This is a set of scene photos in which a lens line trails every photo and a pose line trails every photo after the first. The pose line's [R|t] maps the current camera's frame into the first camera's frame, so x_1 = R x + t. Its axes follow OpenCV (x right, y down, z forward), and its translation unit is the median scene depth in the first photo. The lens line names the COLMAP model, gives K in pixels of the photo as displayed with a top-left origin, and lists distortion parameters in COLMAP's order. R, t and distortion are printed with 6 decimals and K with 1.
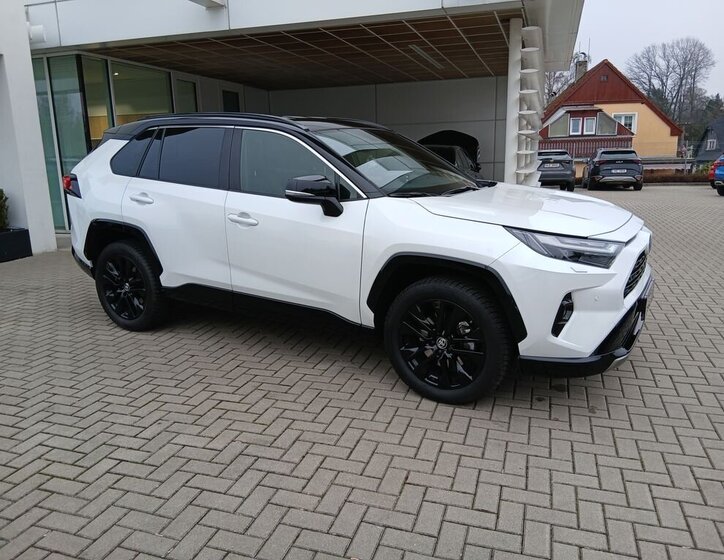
lens RADIAL K [[568.3, 0, 344.4], [0, 568.3, 286.2], [0, 0, 1]] dist [0.072418, -0.097004]
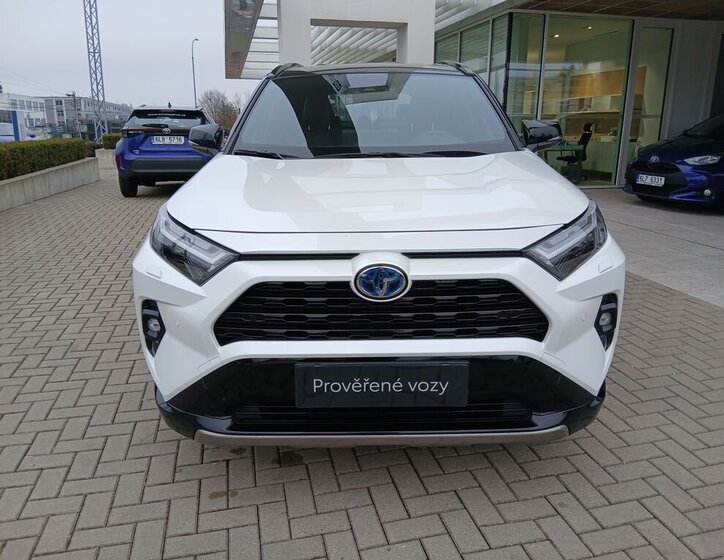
lens RADIAL K [[568.3, 0, 366.4], [0, 568.3, 277.7], [0, 0, 1]] dist [0.072418, -0.097004]
pose [[0.525682, 0.250728, -0.812892, 0.967872], [-0.213486, 0.963881, 0.159242, -0.161764], [0.823458, 0.089830, 0.560222, 0.724549]]
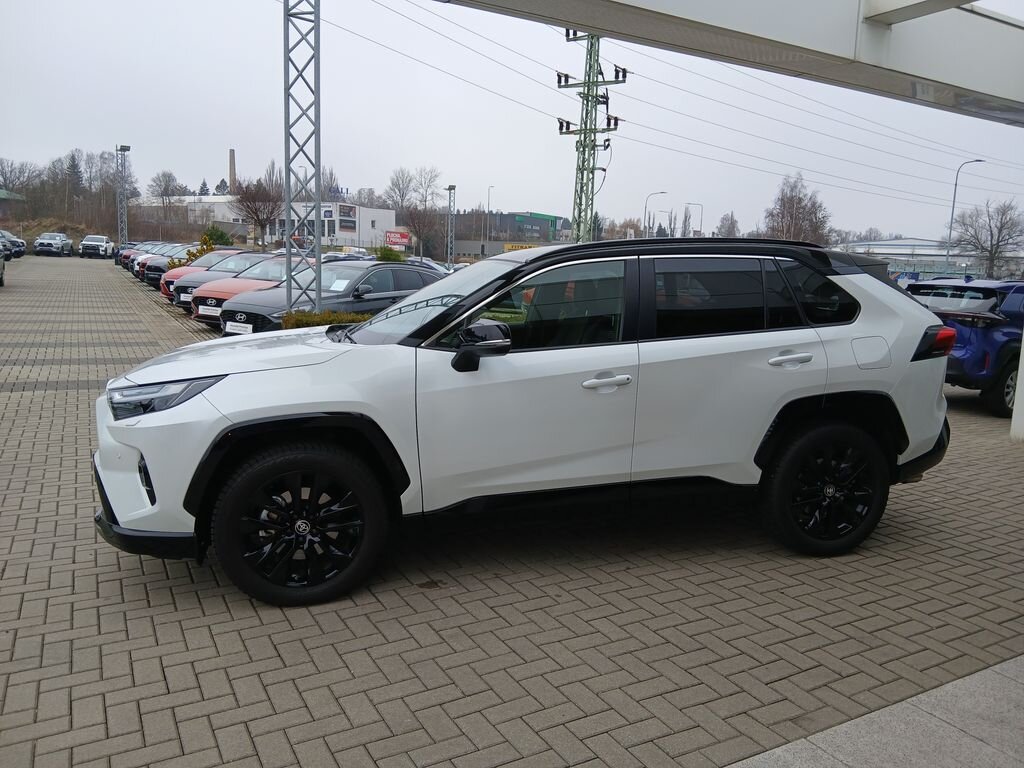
lens RADIAL K [[775.6, 0, 509.3], [0, 775.6, 391.3], [0, 0, 1]] dist [0.055379, -0.060864]
pose [[-0.684703, 0.121341, -0.718651, 0.999266], [-0.184813, 0.924908, 0.332250, -0.598475], [0.705001, 0.360308, -0.610861, 2.215280]]
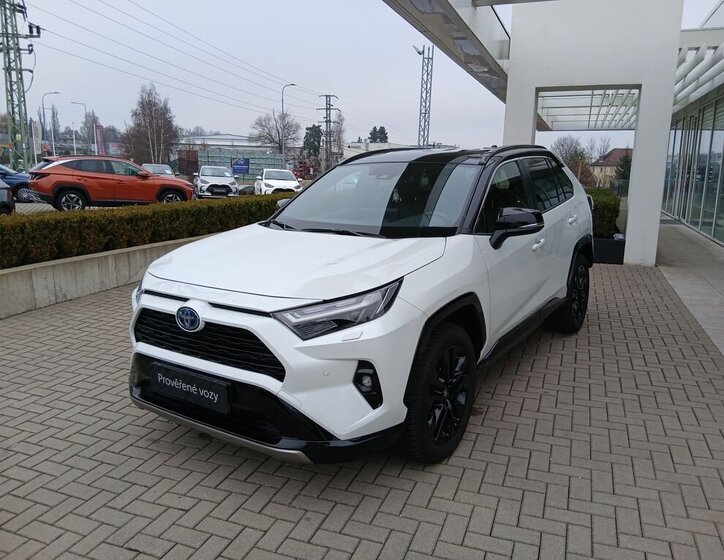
lens RADIAL K [[568.3, 0, 365.8], [0, 568.3, 279.6], [0, 0, 1]] dist [0.072418, -0.097004]
pose [[-0.041095, 0.225944, -0.973273, 1.322208], [-0.245458, 0.941961, 0.229039, -0.379608], [0.968536, 0.248311, 0.016749, 1.249636]]
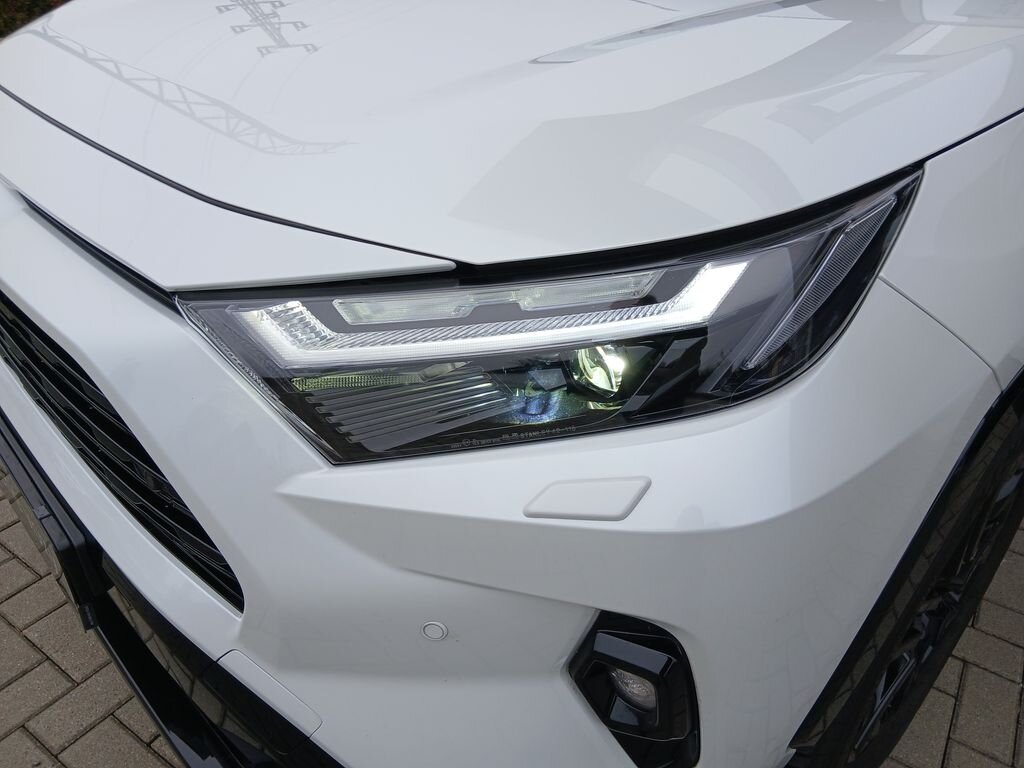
lens RADIAL K [[775.6, 0, 514.4], [0, 775.6, 386.1], [0, 0, 1]] dist [0.055379, -0.060864]
pose [[-0.356034, 0.465194, -0.810453, 0.746839], [-0.252516, 0.787125, 0.562735, -0.250635], [0.899708, 0.405005, -0.162774, 1.269954]]
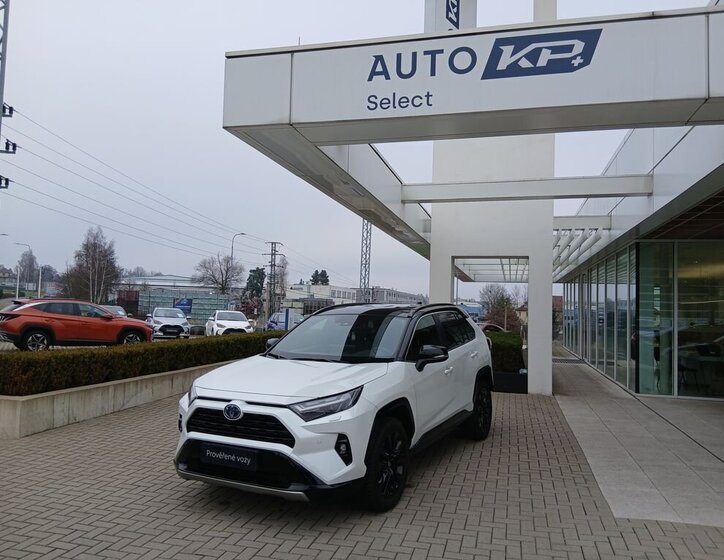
lens RADIAL K [[568.3, 0, 365.7], [0, 568.3, 278.1], [0, 0, 1]] dist [0.072418, -0.097004]
pose [[0.062702, -0.018775, -0.997856, 1.907147], [-0.260010, 0.964990, -0.034495, -0.412792], [0.963568, 0.261616, 0.055625, 1.175294]]
